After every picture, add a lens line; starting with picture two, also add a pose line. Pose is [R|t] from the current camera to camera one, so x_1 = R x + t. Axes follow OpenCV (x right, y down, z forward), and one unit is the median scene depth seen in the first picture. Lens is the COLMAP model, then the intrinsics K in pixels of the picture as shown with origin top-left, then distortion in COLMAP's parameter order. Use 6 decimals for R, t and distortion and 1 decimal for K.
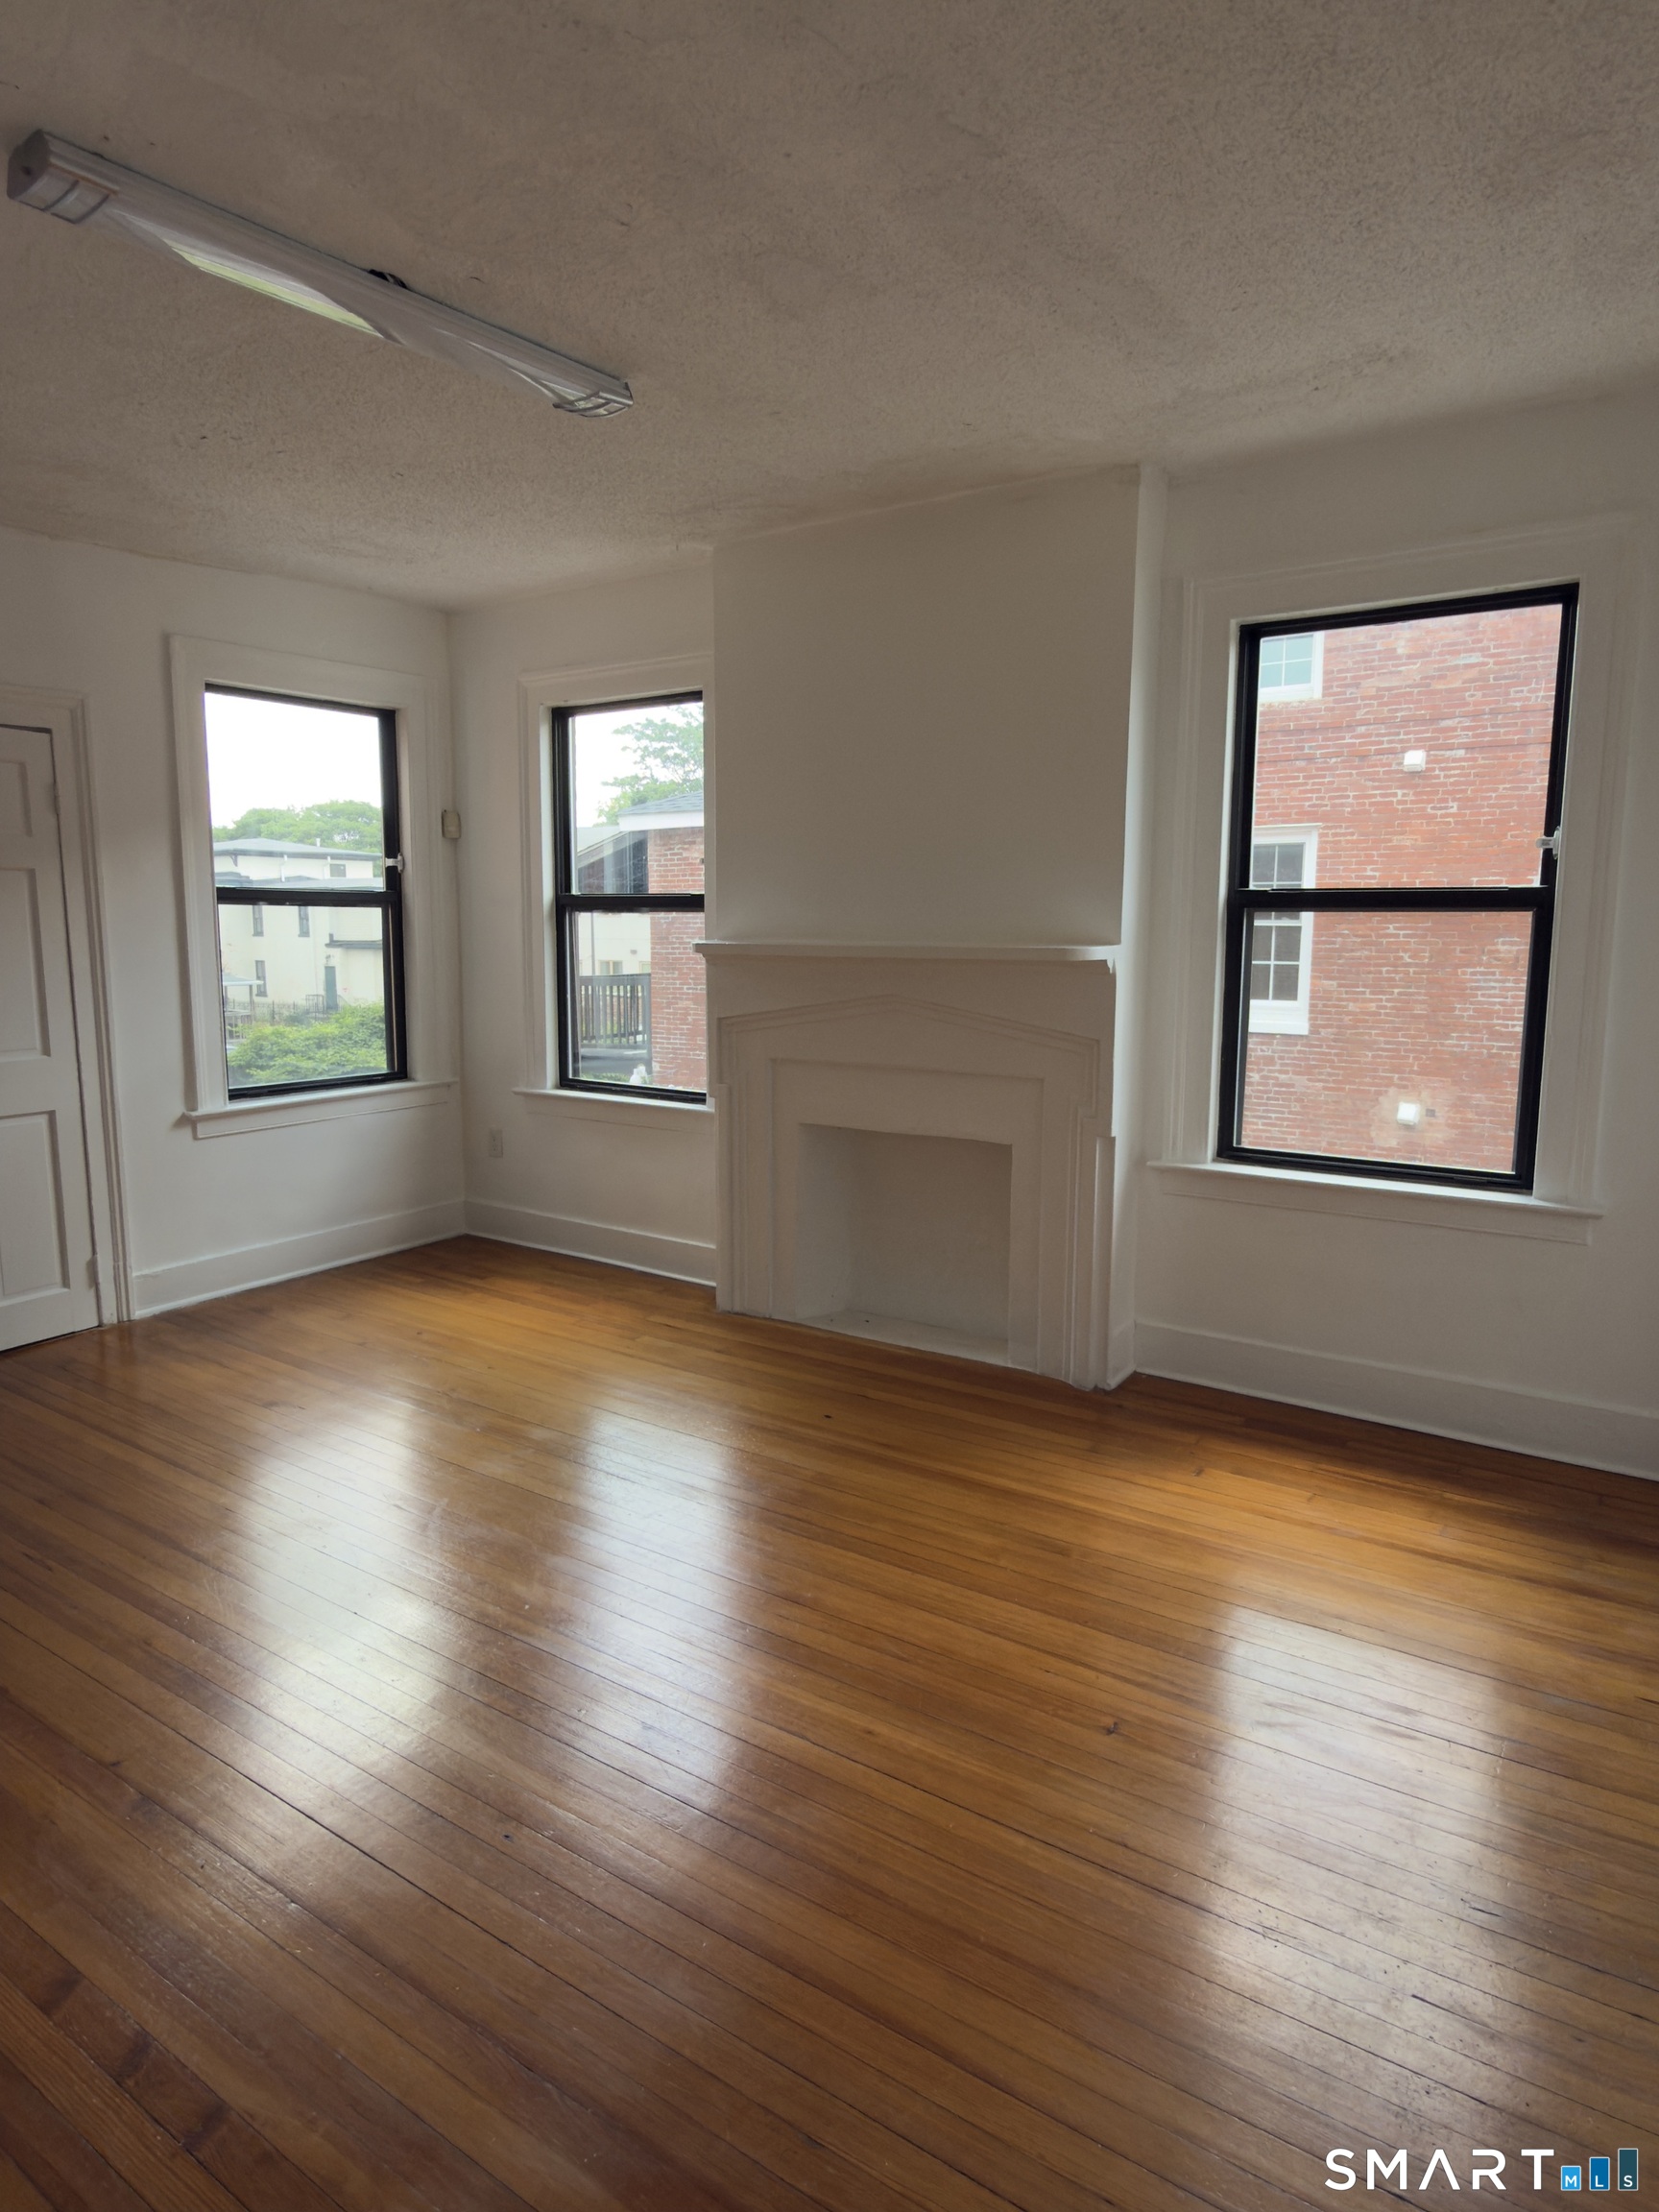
lens RADIAL K [[1315.2, 0, 846.5], [0, 1315.2, 1115.0], [0, 0, 1]] dist [-0.005169, 0.005079]
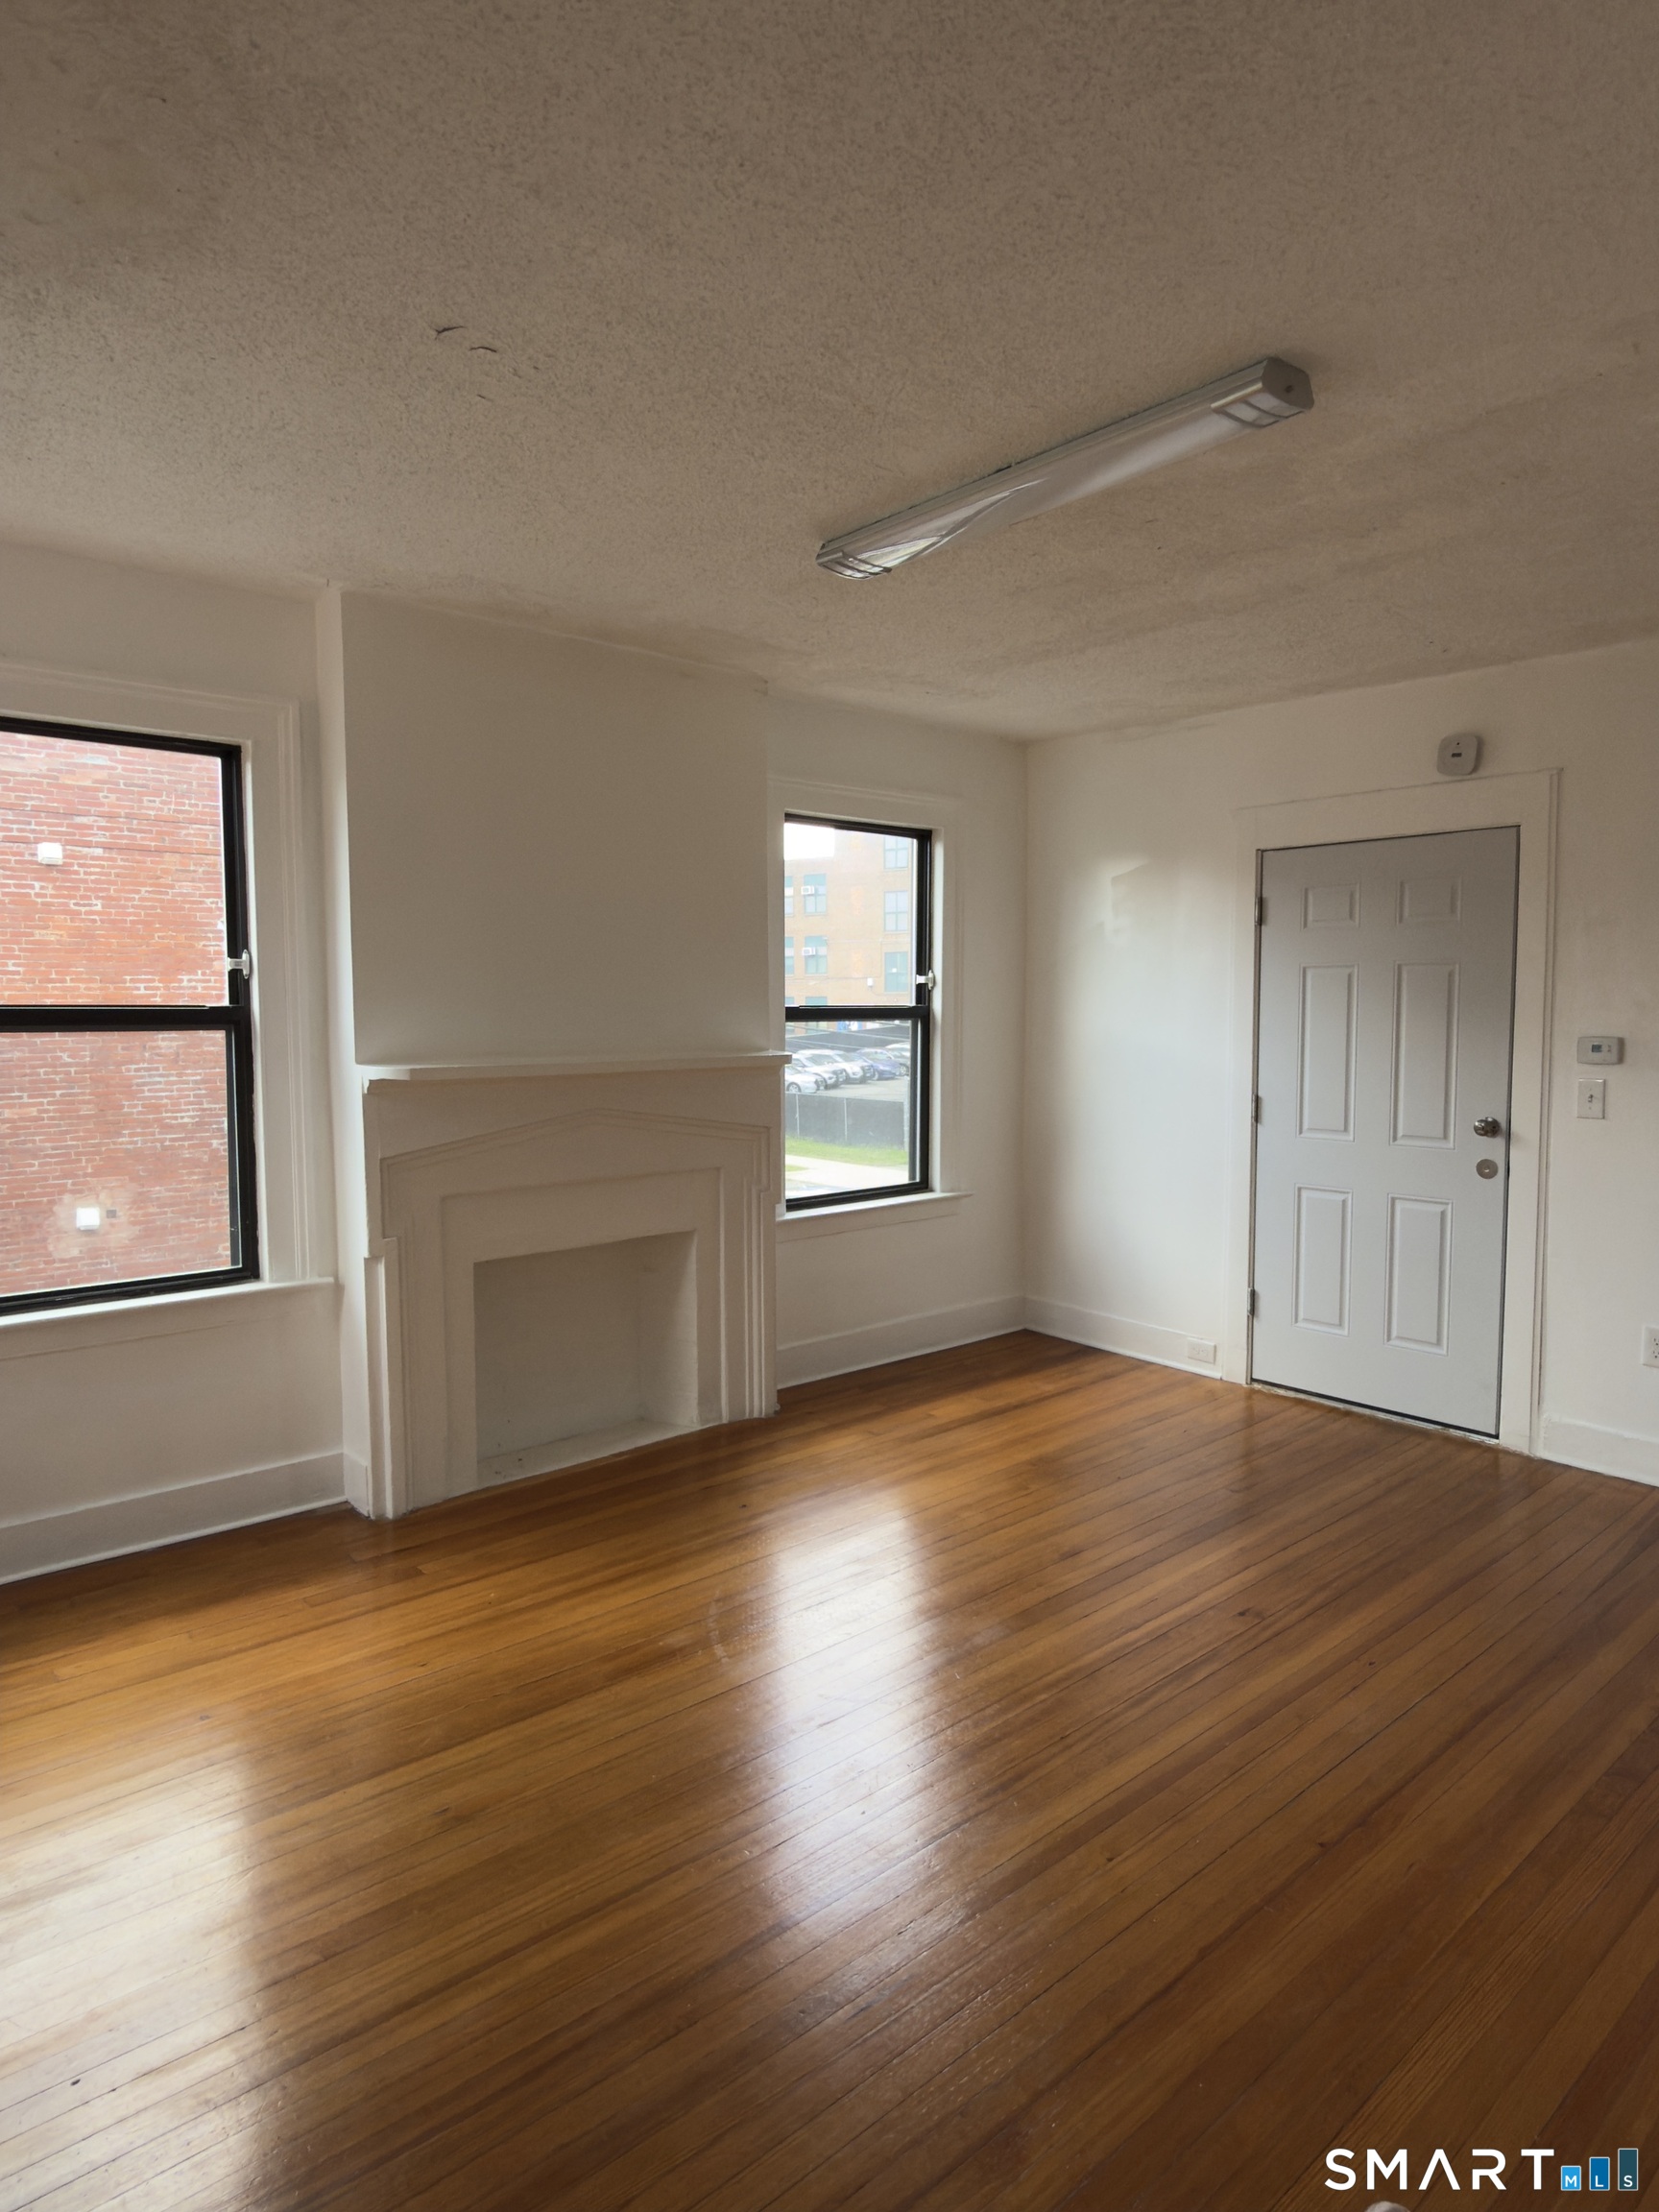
lens RADIAL K [[1315.2, 0, 833.5], [0, 1315.2, 1104.4], [0, 0, 1]] dist [-0.005169, 0.005079]
pose [[0.237595, -0.073913, 0.968548, -0.374713], [0.143733, 0.988800, 0.040199, -0.045145], [-0.960671, 0.129661, 0.245558, 0.240294]]
